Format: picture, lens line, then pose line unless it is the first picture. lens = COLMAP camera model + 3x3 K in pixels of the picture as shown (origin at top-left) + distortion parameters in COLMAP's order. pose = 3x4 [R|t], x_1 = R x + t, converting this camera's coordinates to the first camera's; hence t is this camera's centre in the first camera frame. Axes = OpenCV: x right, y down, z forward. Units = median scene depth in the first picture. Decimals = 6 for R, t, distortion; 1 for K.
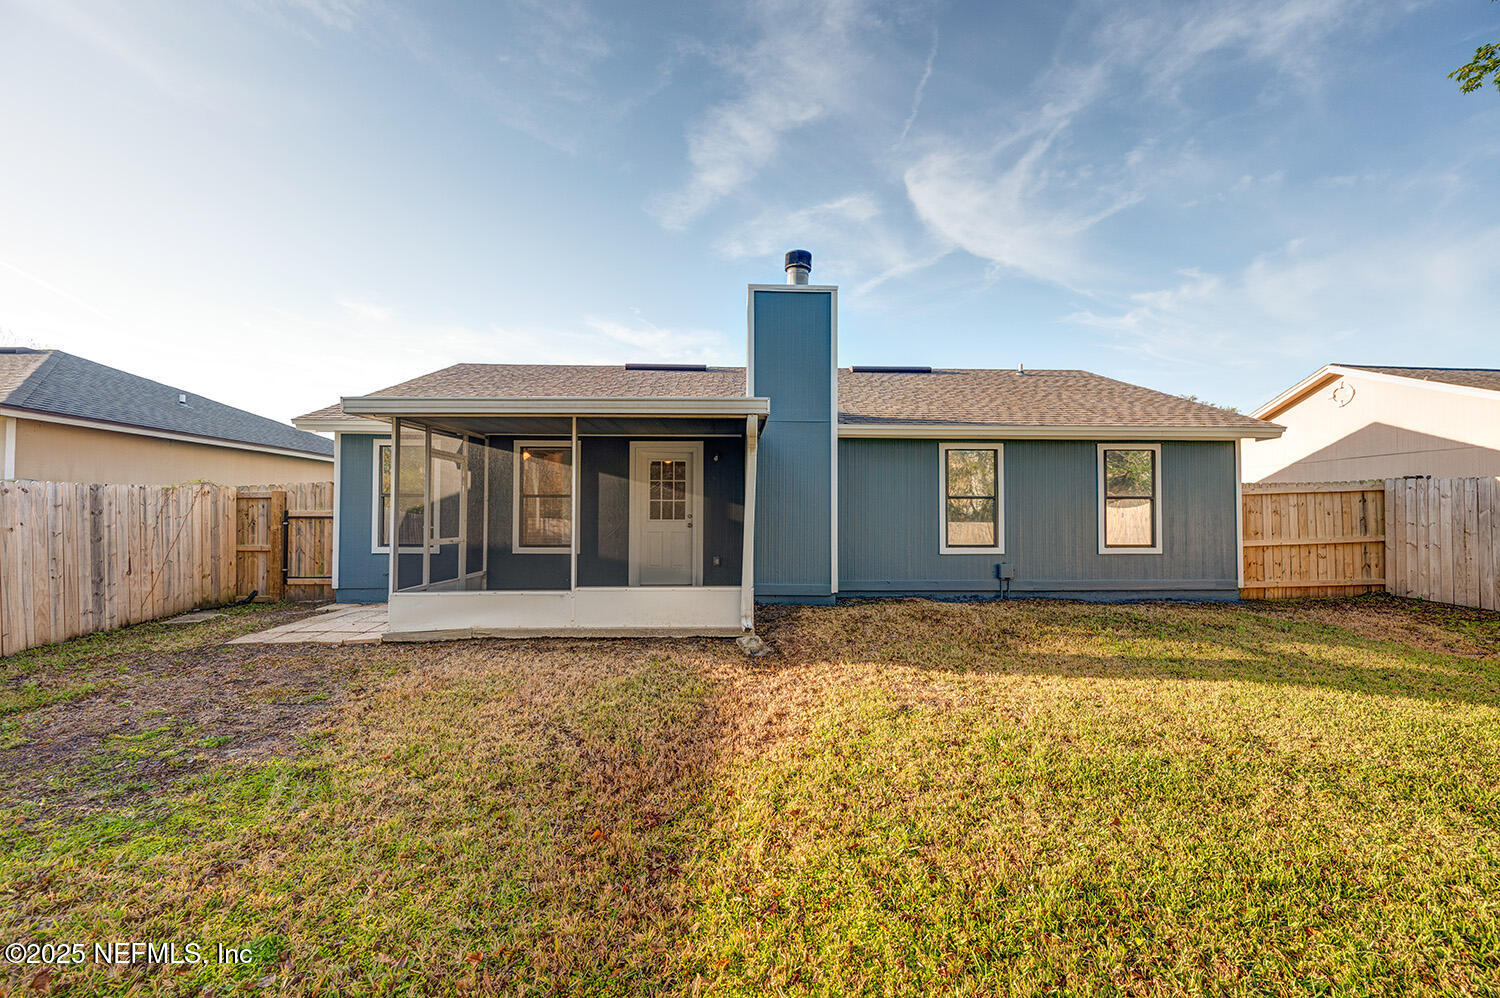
lens RADIAL K [[596.4, 0, 750.6], [0, 596.4, 506.4], [0, 0, 1]] dist [-0.000391, 0.000256]
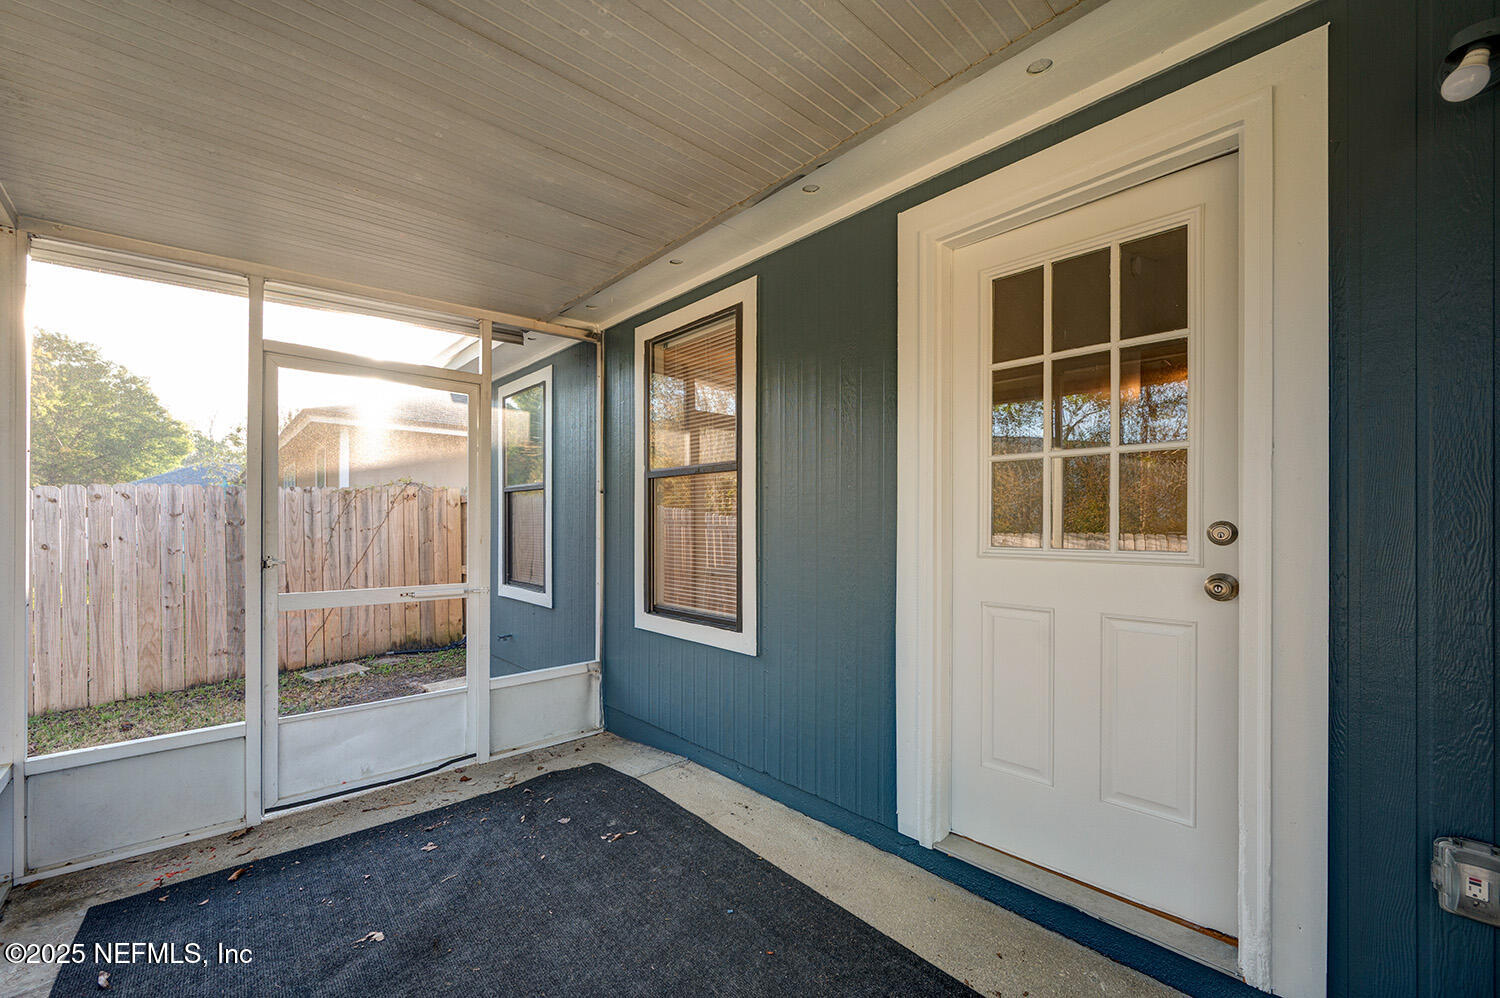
lens RADIAL K [[596.4, 0, 752.4], [0, 596.4, 522.4], [0, 0, 1]] dist [-0.000391, 0.000256]
pose [[0.647802, -0.005088, -0.761792, -0.076863], [0.015303, 0.999863, 0.006336, 0.014692], [0.761655, -0.015762, 0.647791, 1.025409]]
